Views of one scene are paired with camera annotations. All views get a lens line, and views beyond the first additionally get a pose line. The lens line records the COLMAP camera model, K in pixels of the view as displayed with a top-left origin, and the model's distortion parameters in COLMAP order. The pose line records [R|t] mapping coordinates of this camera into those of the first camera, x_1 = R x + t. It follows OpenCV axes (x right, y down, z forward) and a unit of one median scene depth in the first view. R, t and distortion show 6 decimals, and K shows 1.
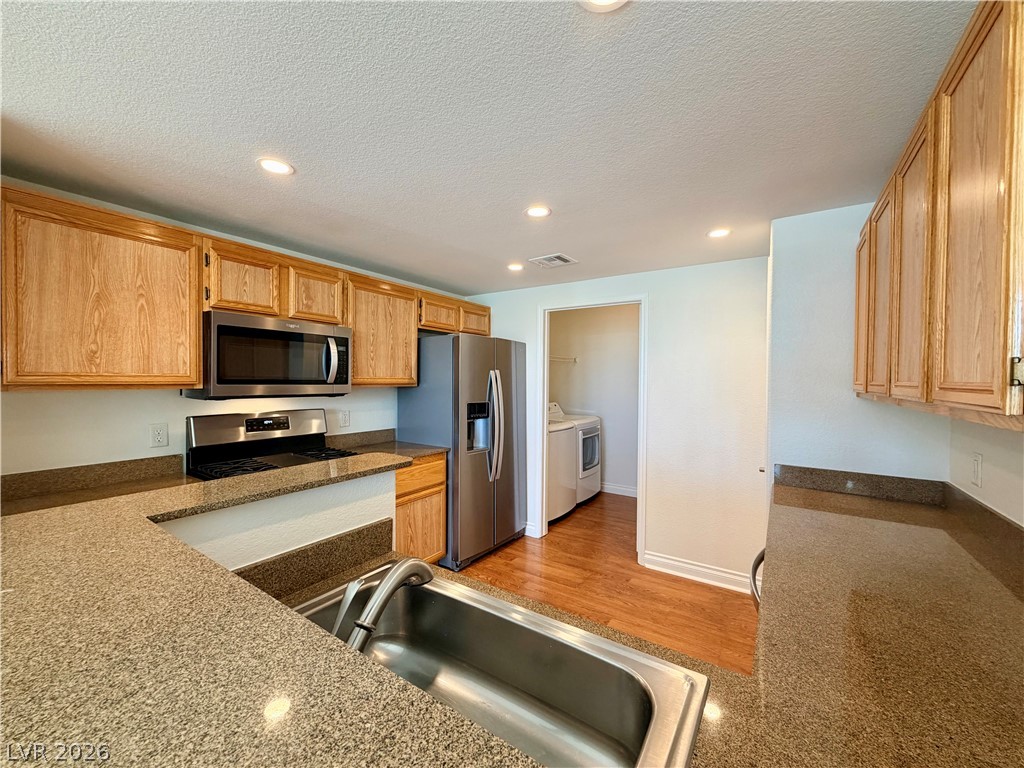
lens RADIAL K [[409.3, 0, 511.0], [0, 409.3, 385.9], [0, 0, 1]] dist [-0.000166, 0.000219]
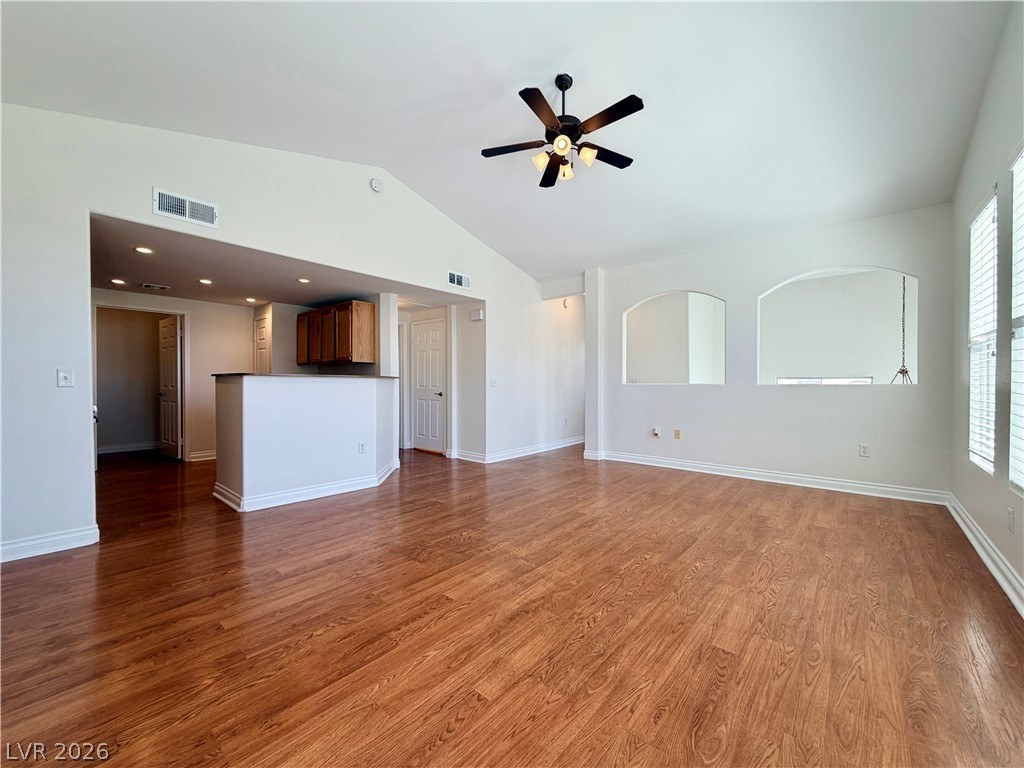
lens RADIAL K [[409.3, 0, 511.0], [0, 409.3, 385.9], [0, 0, 1]] dist [-0.000166, 0.000219]
pose [[0.121277, -0.012889, 0.992535, -1.467576], [0.017271, 0.999792, 0.010873, 0.124439], [-0.992468, 0.015823, 0.121474, -0.718786]]
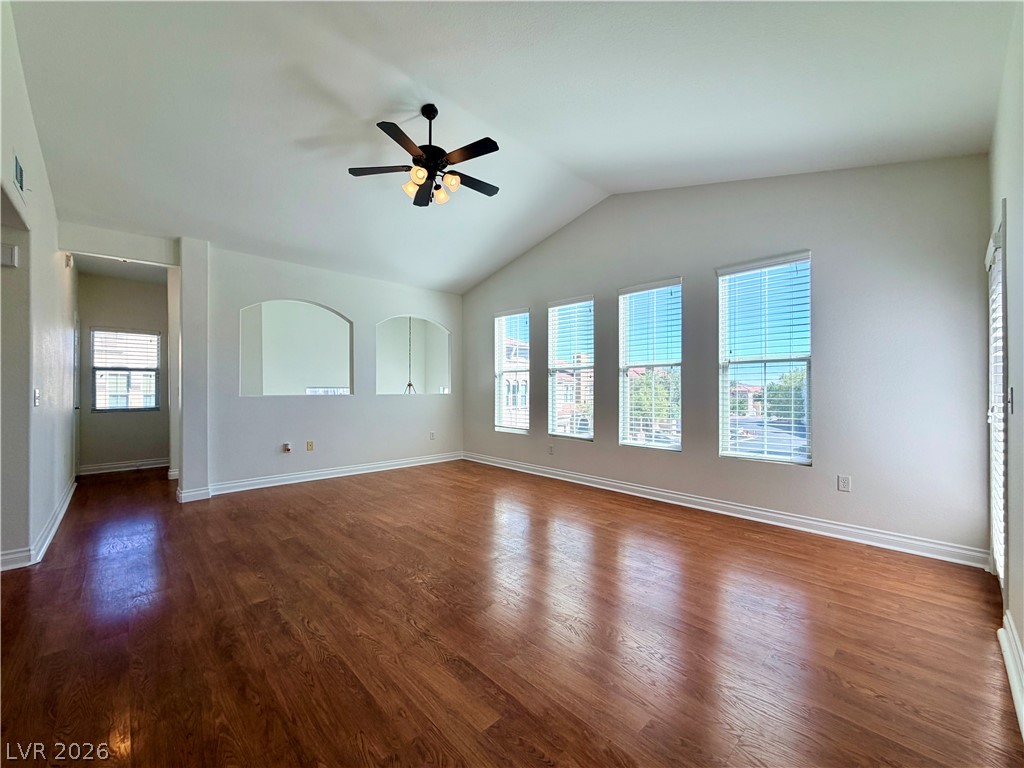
lens RADIAL K [[409.3, 0, 511.0], [0, 409.3, 385.9], [0, 0, 1]] dist [-0.000166, 0.000219]
pose [[-0.974773, -0.007741, 0.223064, -0.820288], [-0.004647, 0.999886, 0.014394, 0.076508], [-0.223150, 0.012994, -0.974698, 0.361726]]
